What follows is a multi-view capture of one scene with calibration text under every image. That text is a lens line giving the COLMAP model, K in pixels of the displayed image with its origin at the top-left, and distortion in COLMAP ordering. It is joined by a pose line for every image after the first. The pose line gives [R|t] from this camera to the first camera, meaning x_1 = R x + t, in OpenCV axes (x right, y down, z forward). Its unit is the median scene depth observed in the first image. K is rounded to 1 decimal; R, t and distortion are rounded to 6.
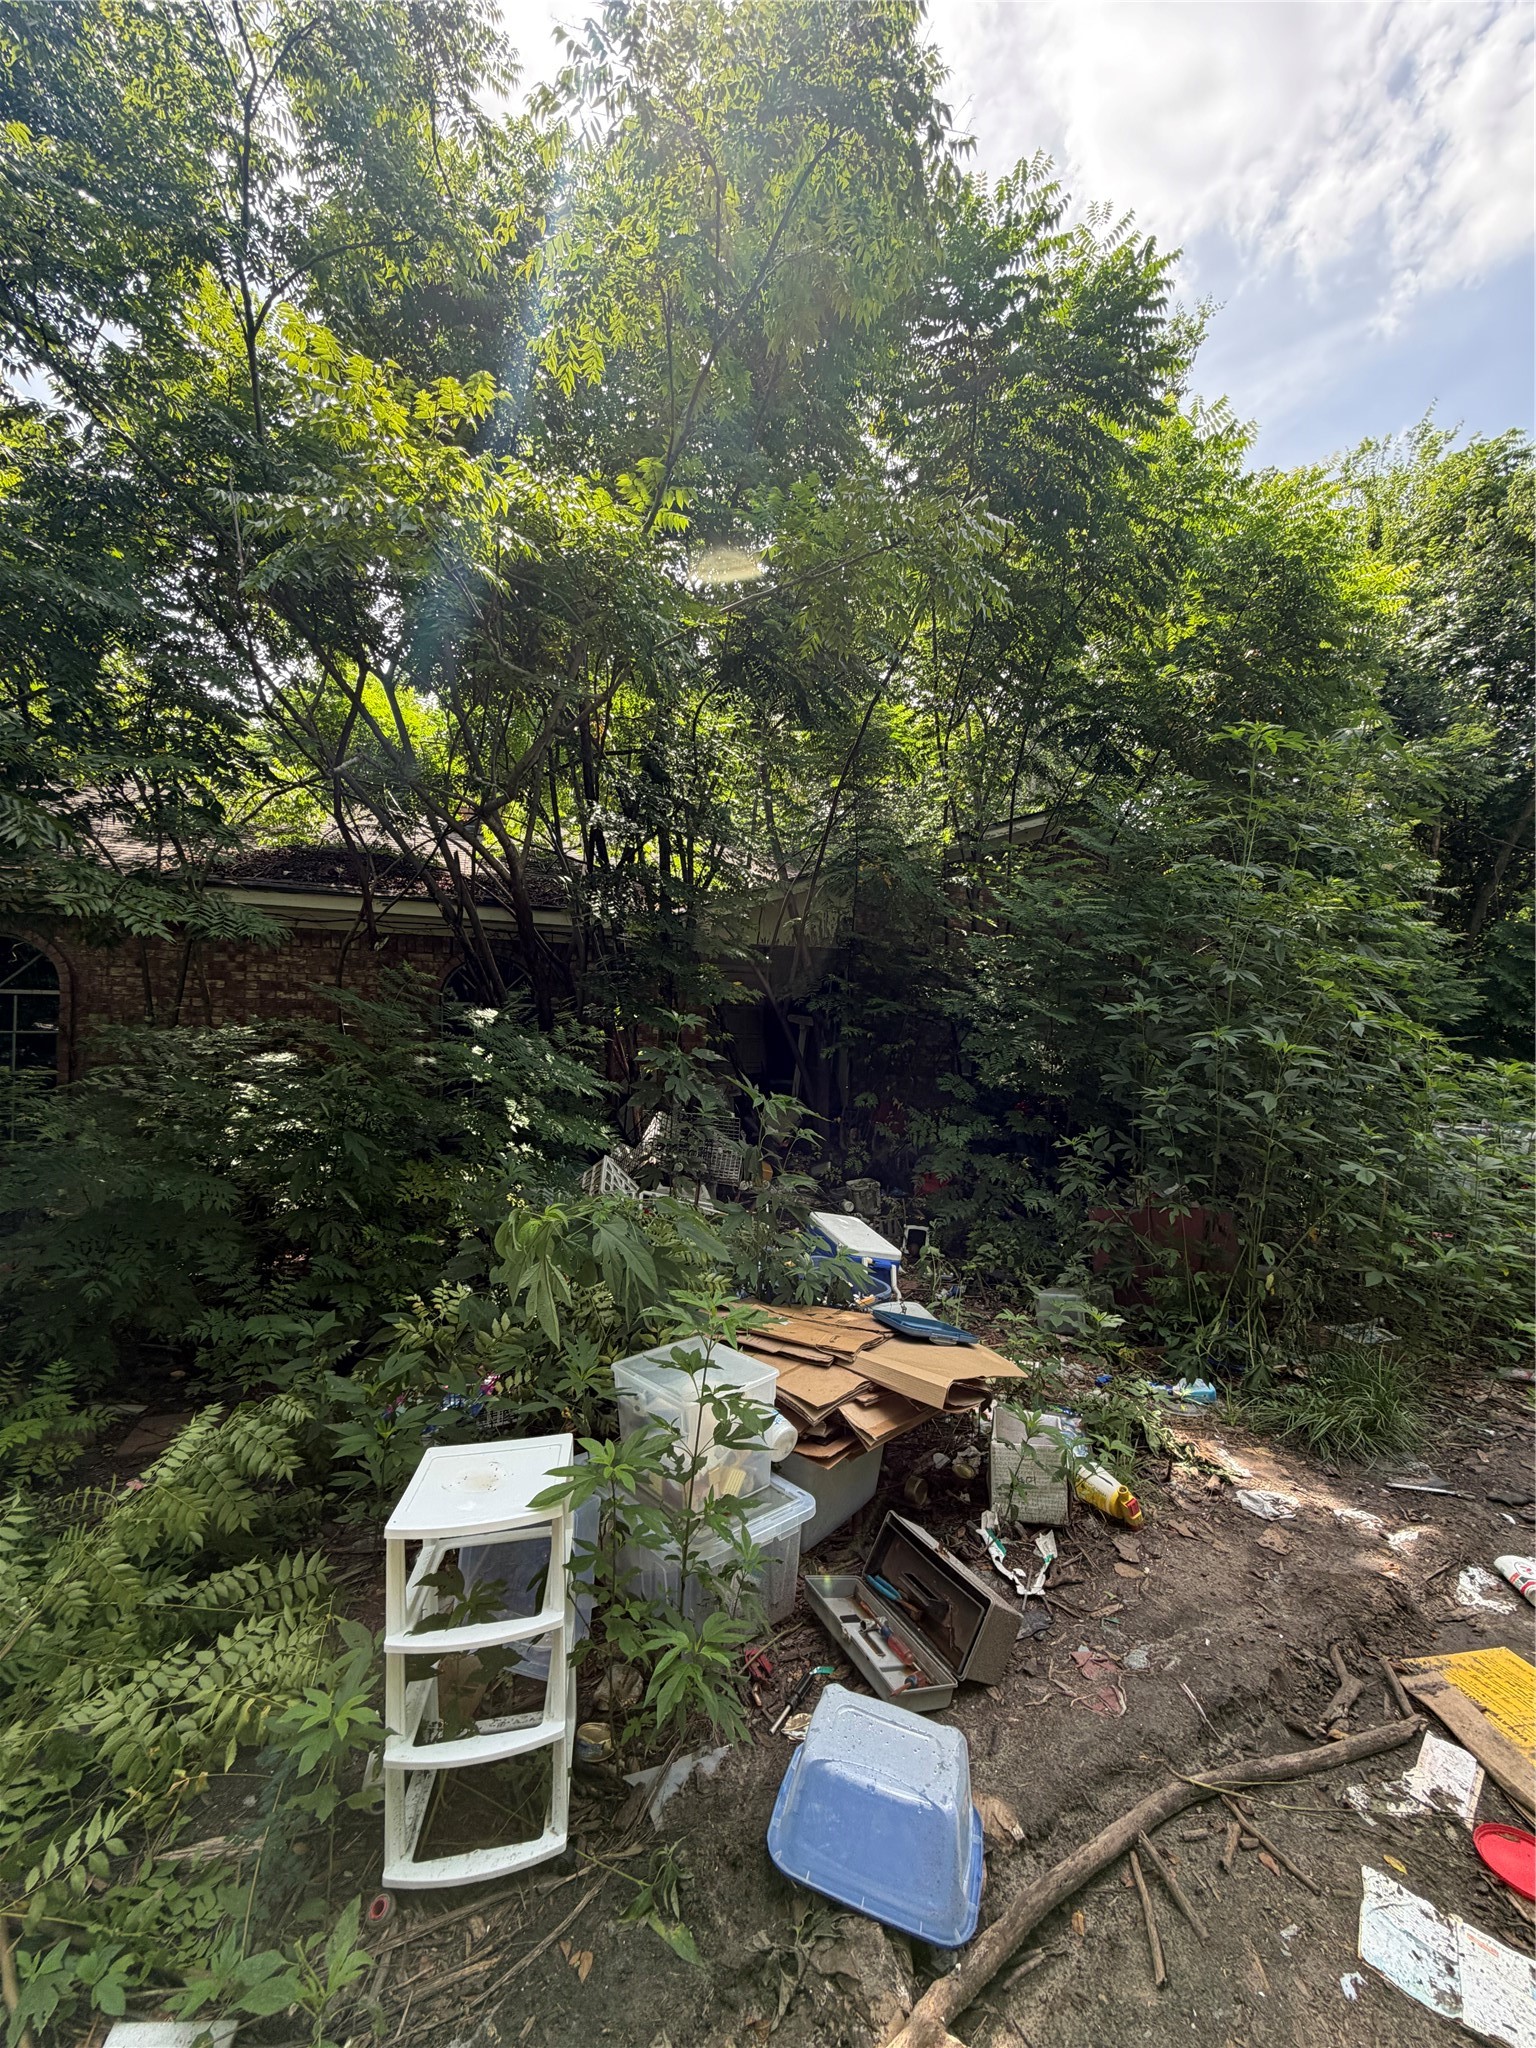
lens RADIAL K [[824.5, 0, 770.8], [0, 824.5, 1017.1], [0, 0, 1]] dist [0.008226, -0.000001]
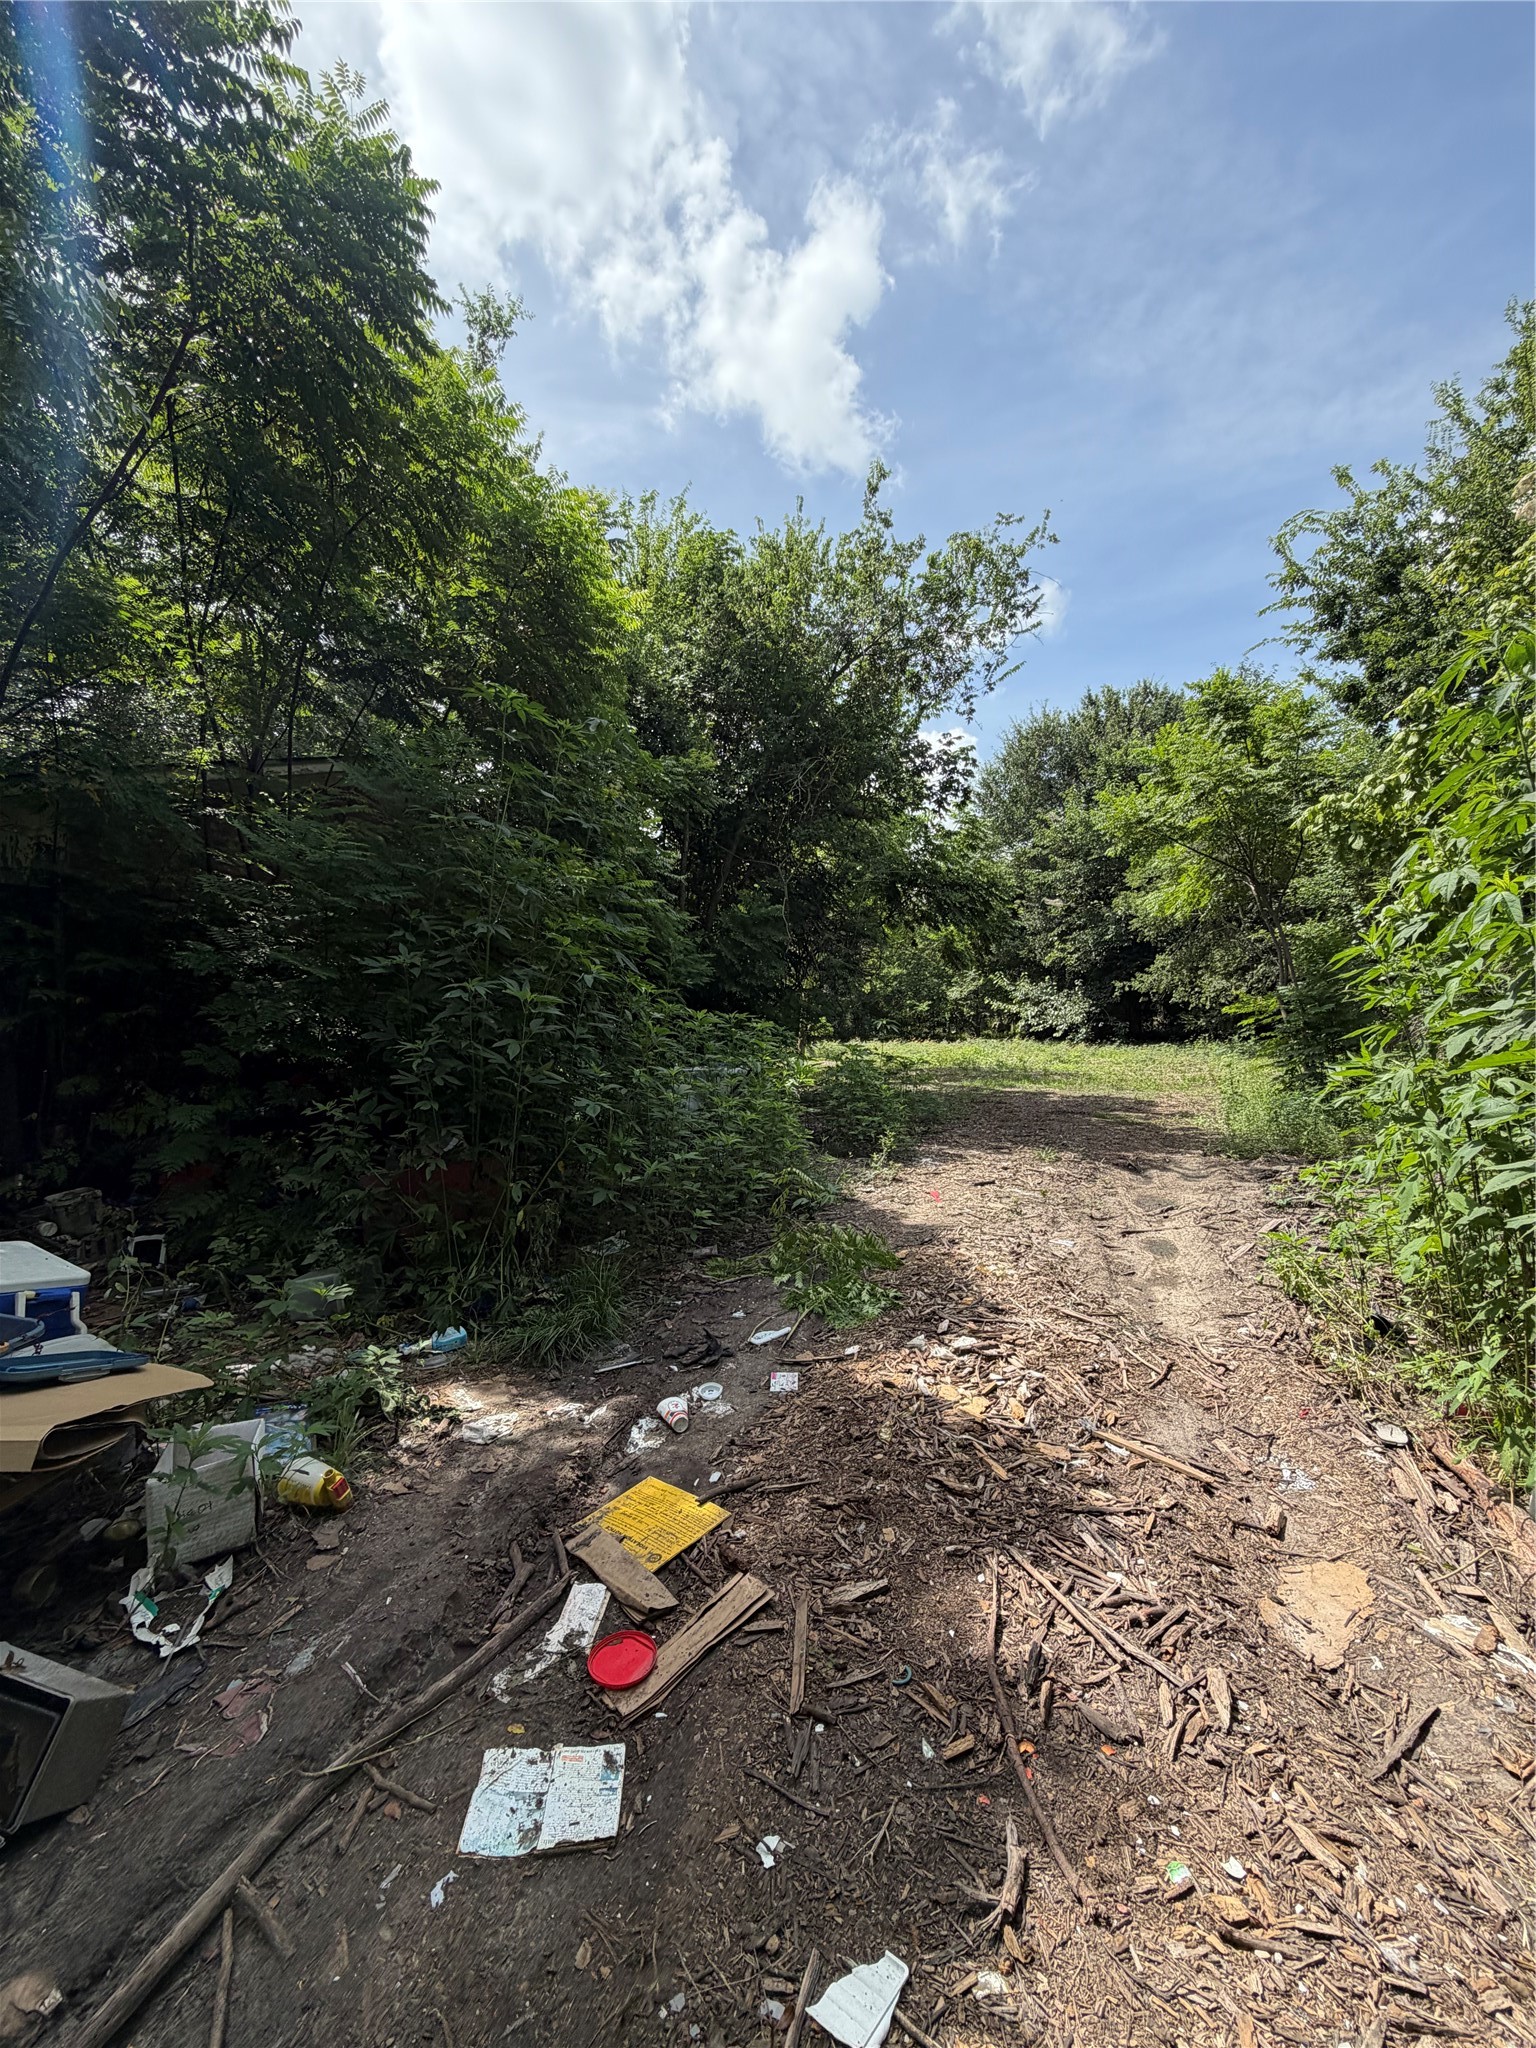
lens RADIAL K [[824.5, 0, 770.8], [0, 824.5, 1017.1], [0, 0, 1]] dist [0.008226, -0.000001]
pose [[0.730332, -0.023488, 0.682688, 0.126871], [0.003421, 0.999522, 0.030729, 0.031956], [-0.683084, -0.020106, 0.730063, 0.008978]]
